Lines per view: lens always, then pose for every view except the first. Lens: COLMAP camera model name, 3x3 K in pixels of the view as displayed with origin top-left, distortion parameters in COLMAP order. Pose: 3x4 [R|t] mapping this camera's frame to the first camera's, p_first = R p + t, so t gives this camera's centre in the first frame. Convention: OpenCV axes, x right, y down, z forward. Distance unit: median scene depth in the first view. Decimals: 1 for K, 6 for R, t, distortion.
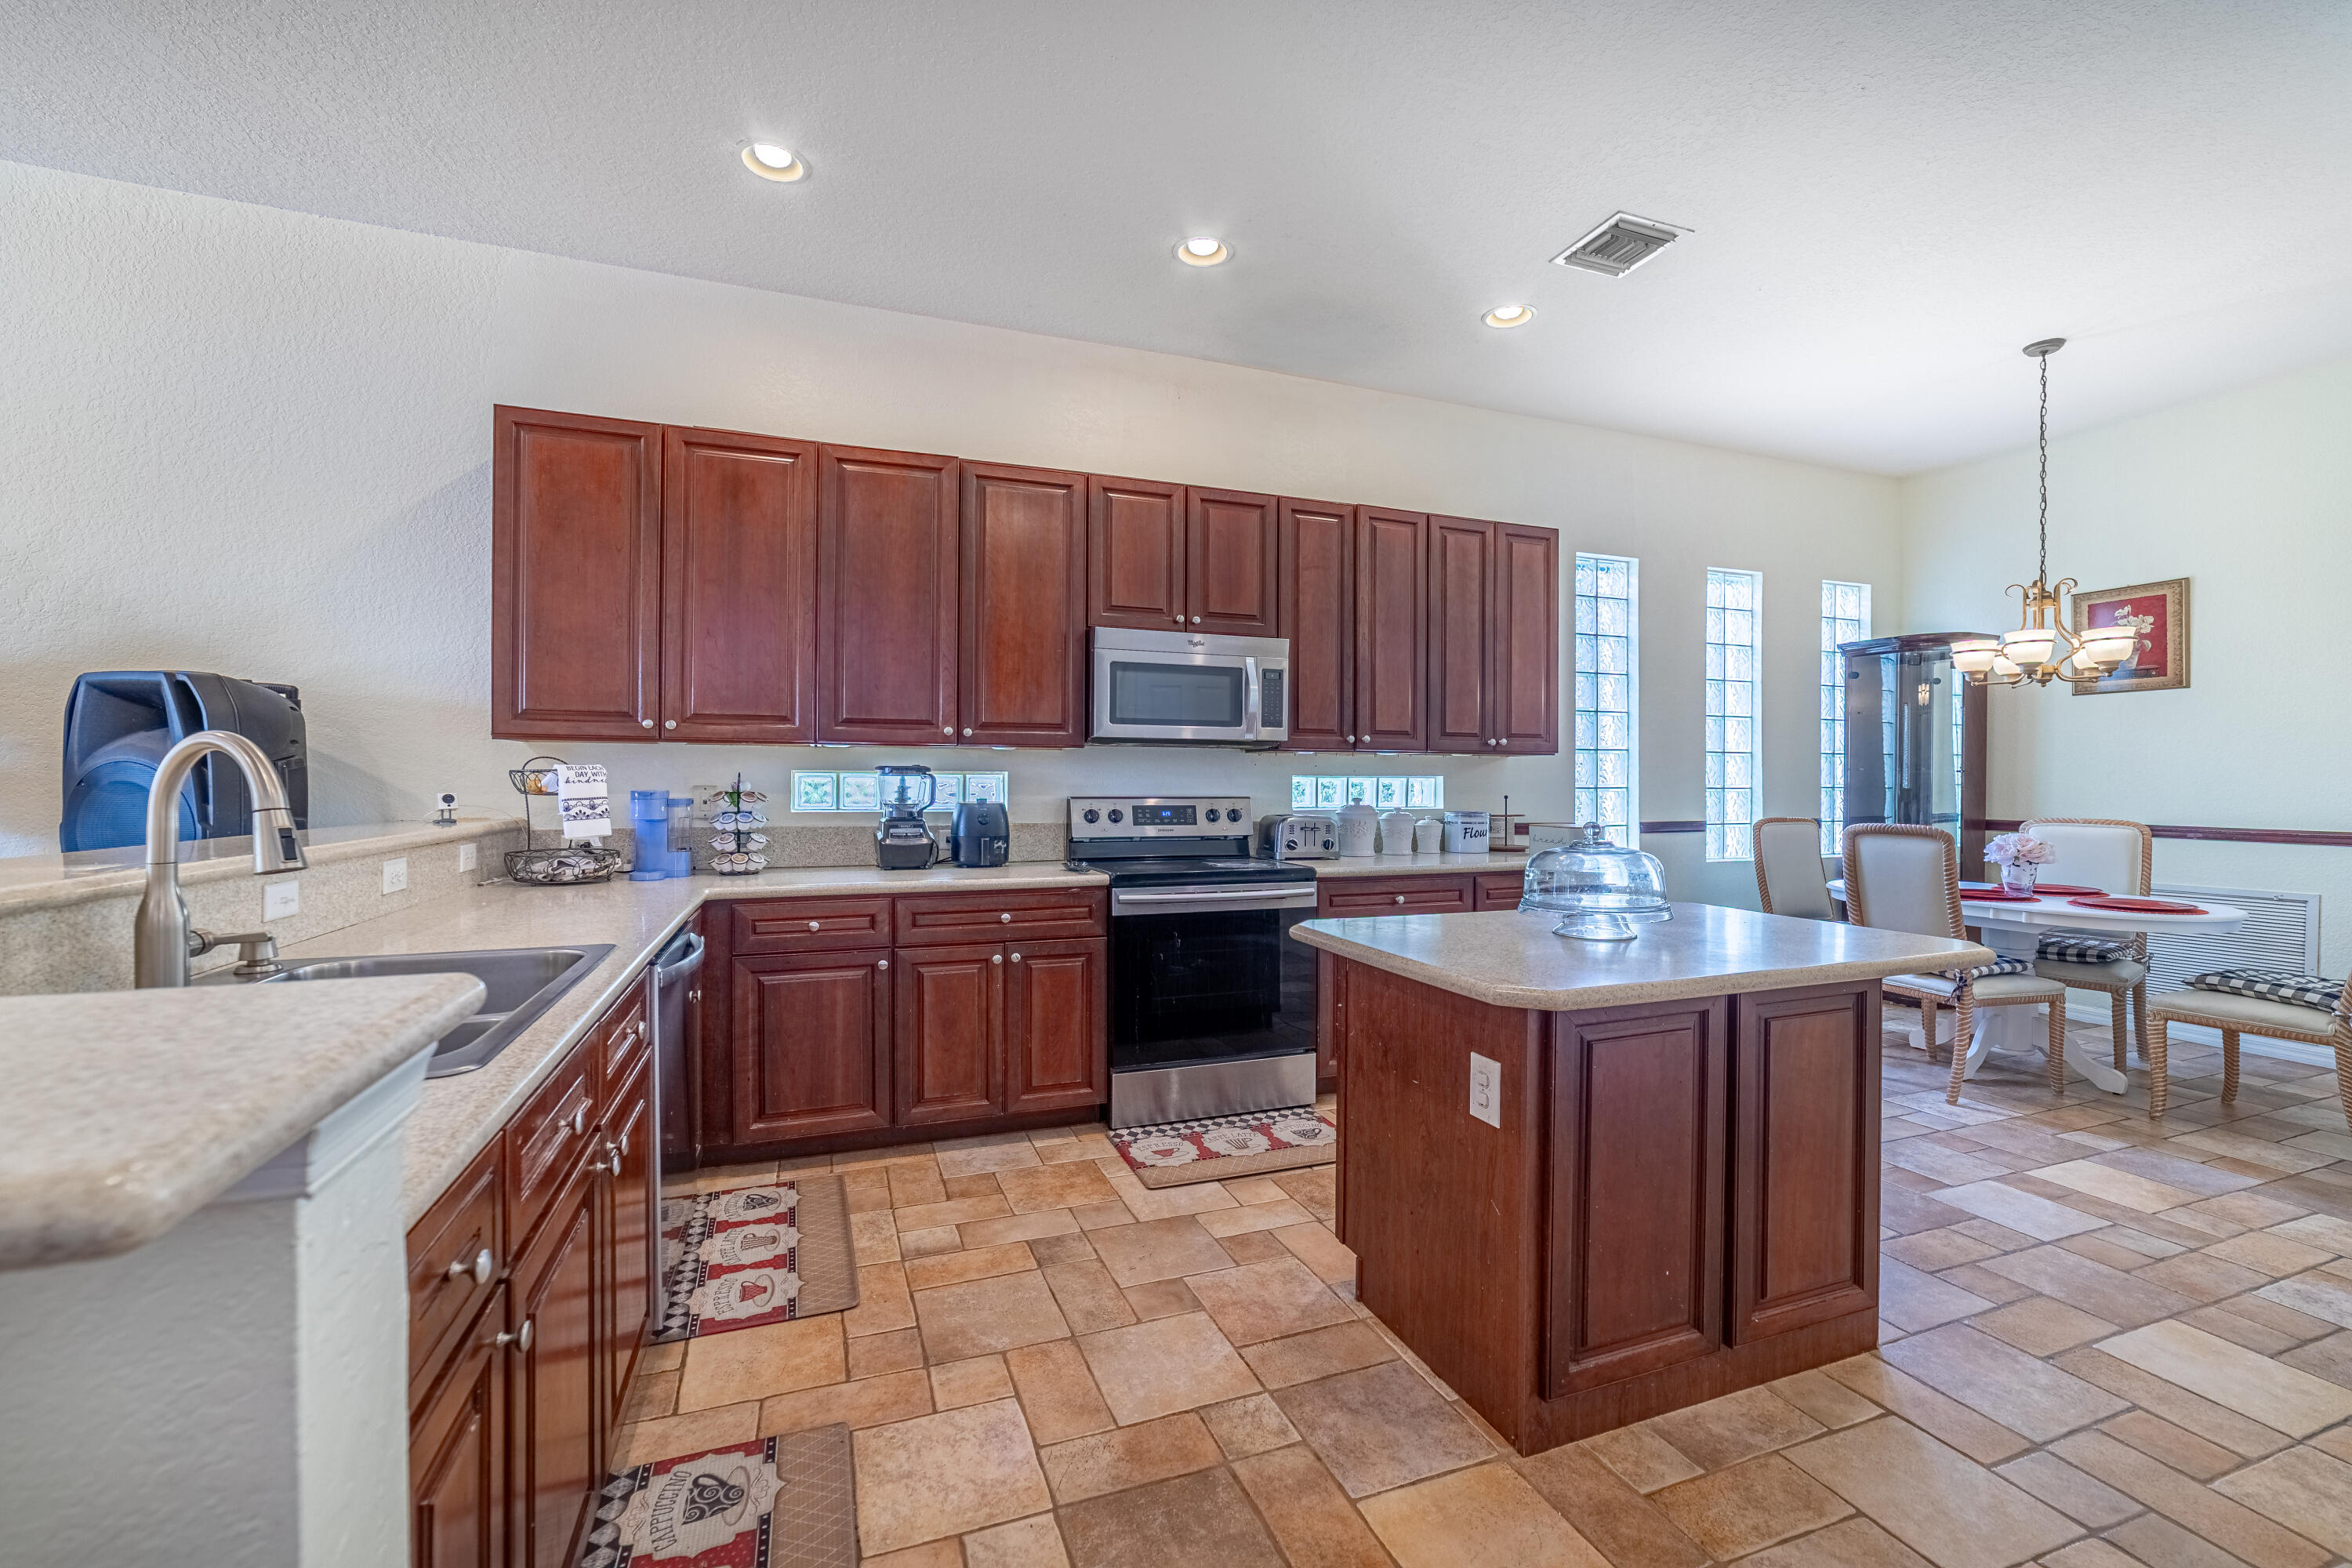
lens RADIAL K [[902.5, 0, 1149.3], [0, 902.5, 784.4], [0, 0, 1]] dist [-0.013468, 0.000371]
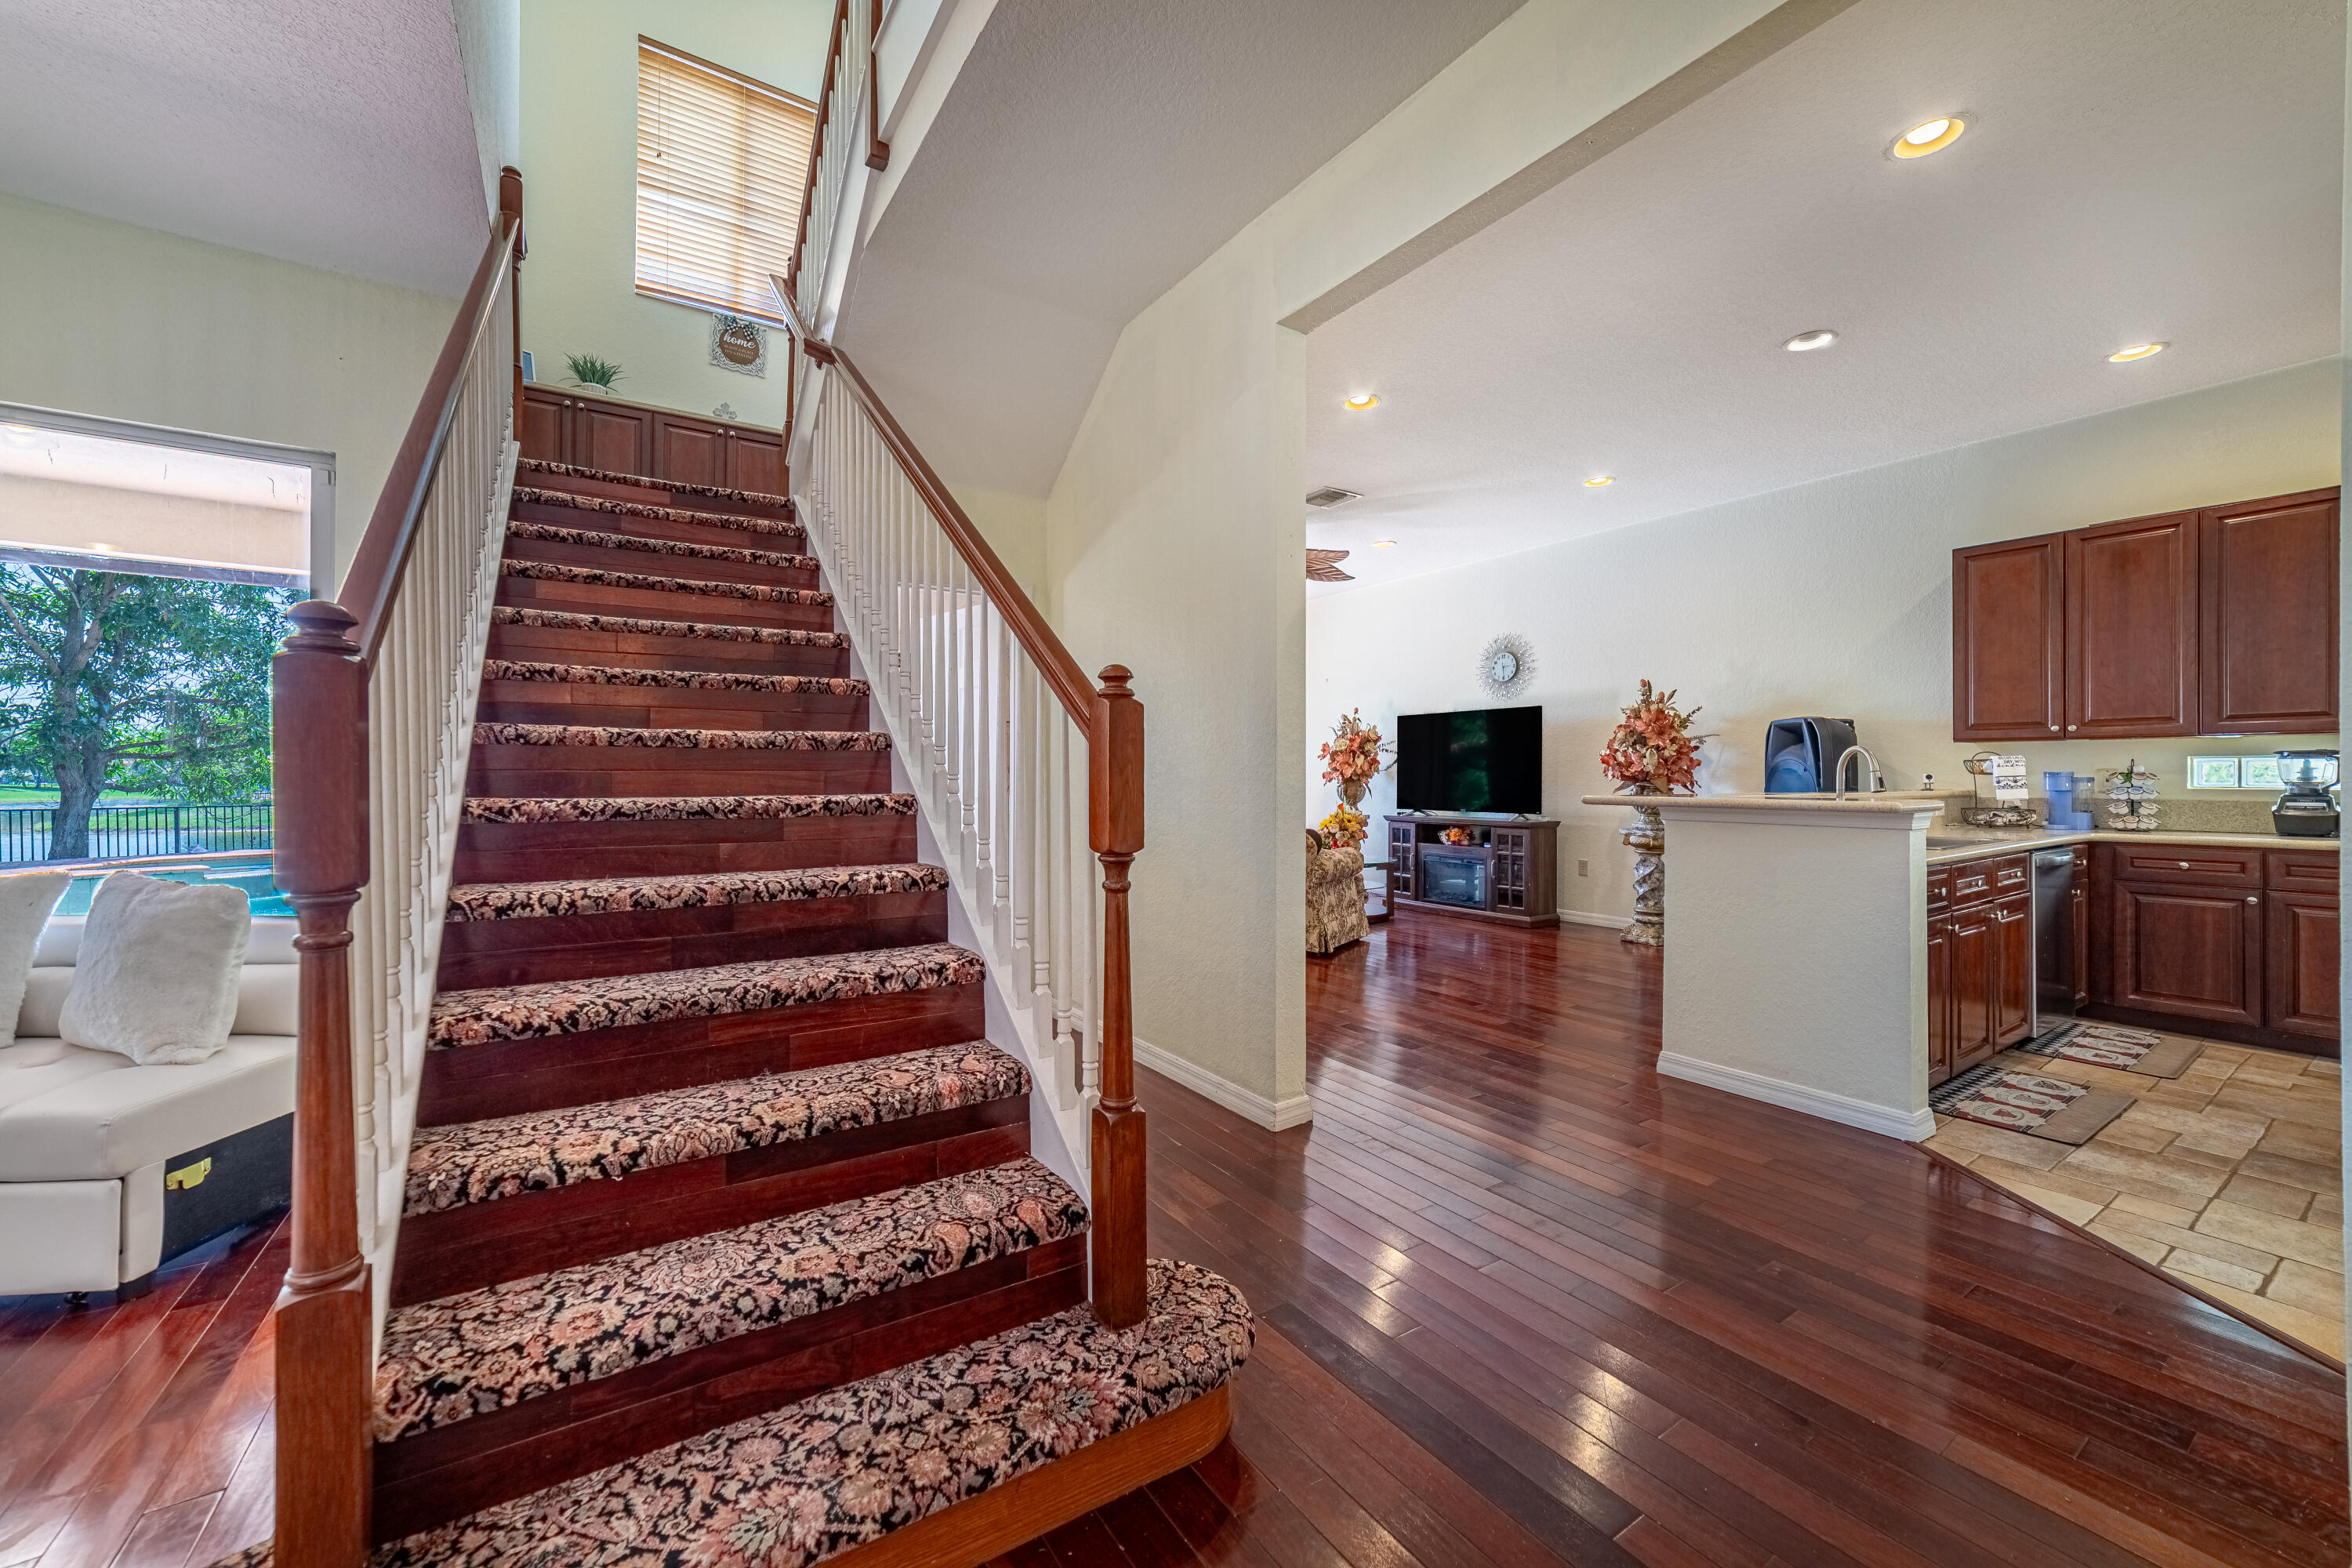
lens RADIAL K [[933.5, 0, 1233.6], [0, 933.5, 773.2], [0, 0, 1]] dist [-0.032236, 0.011303]
pose [[0.264160, -0.007589, -0.964449, 0.575169], [-0.002706, 0.999959, -0.008610, 0.026620], [0.964475, 0.004884, 0.264128, -0.762583]]
